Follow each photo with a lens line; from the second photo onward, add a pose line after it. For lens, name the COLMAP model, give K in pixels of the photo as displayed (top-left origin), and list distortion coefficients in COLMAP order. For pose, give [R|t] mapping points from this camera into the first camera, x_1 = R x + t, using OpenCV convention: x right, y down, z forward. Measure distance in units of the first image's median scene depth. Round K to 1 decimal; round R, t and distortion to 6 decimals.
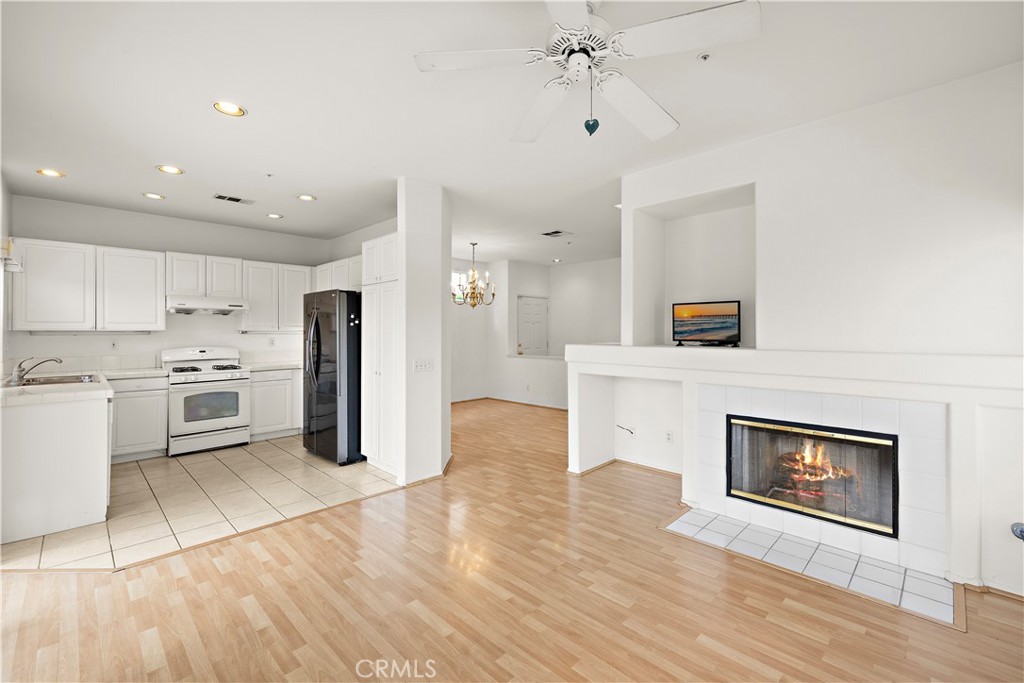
lens RADIAL K [[437.5, 0, 512.0], [0, 437.5, 328.7], [0, 0, 1]] dist [0.004667, -0.000344]
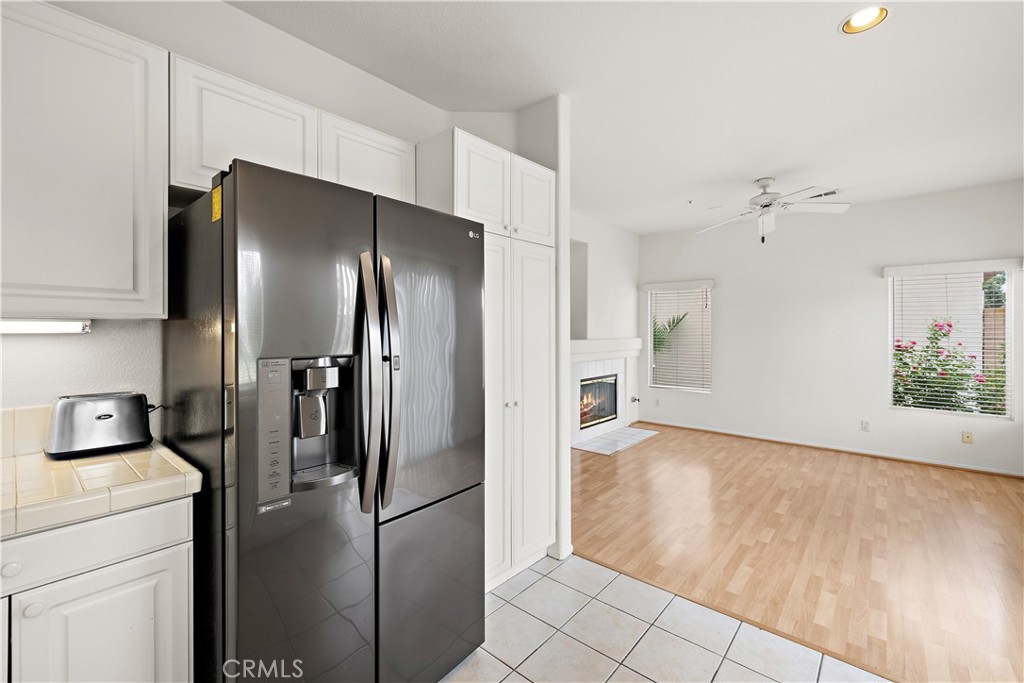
lens RADIAL K [[437.5, 0, 513.8], [0, 437.5, 336.5], [0, 0, 1]] dist [0.004667, -0.000344]
pose [[-0.075138, -0.015529, 0.997052, -0.802333], [-0.006532, 0.999865, 0.015080, 0.007228], [-0.997152, -0.005380, -0.075229, 0.990307]]
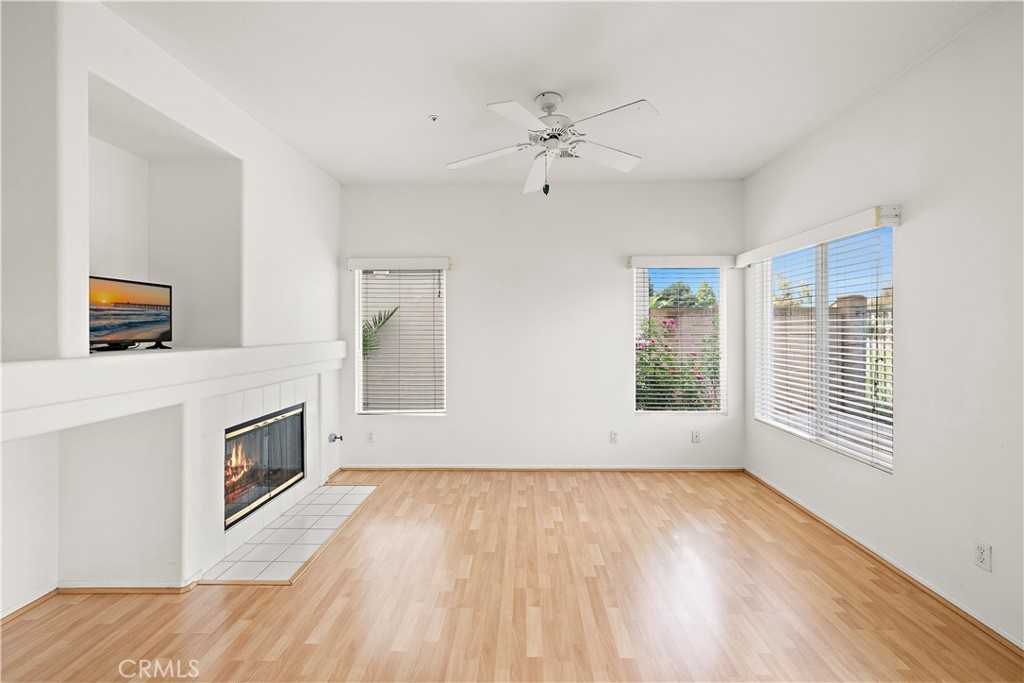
lens RADIAL K [[437.5, 0, 521.3], [0, 437.5, 328.1], [0, 0, 1]] dist [0.004667, -0.000344]
pose [[-0.698473, 0.002663, 0.715631, -0.335035], [-0.001752, 0.999984, -0.005431, 0.008469], [-0.715634, -0.005047, -0.698457, 0.847649]]
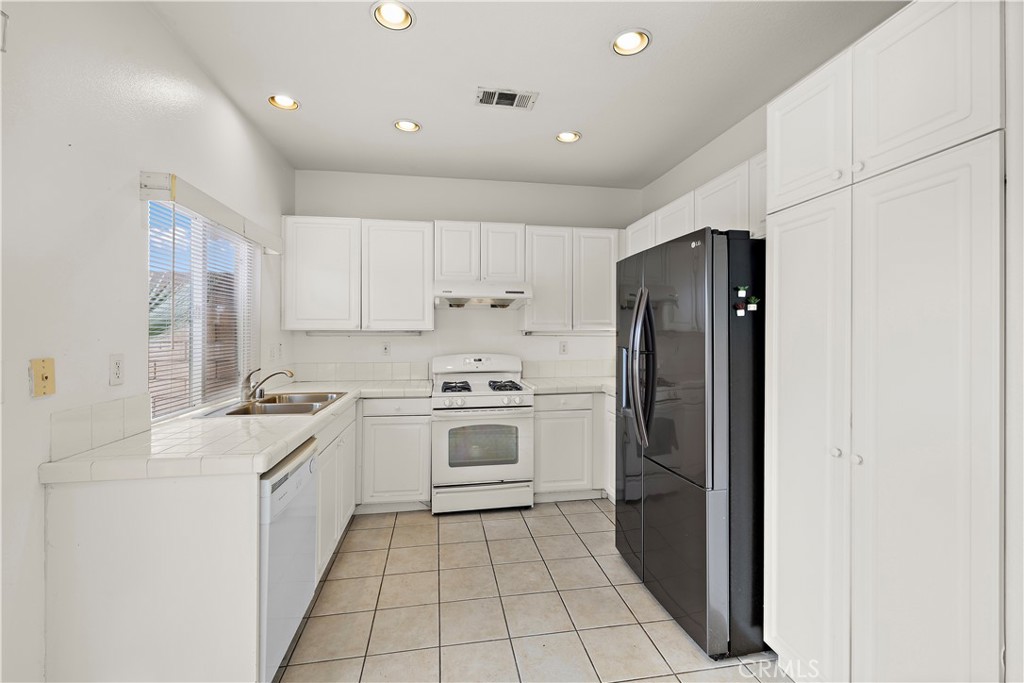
lens RADIAL K [[437.5, 0, 517.0], [0, 437.5, 333.5], [0, 0, 1]] dist [0.004667, -0.000344]
pose [[0.823495, 0.002455, -0.567318, -0.304989], [0.000422, 0.999988, 0.004940, 0.006745], [0.567323, -0.004308, 0.823484, 0.548010]]
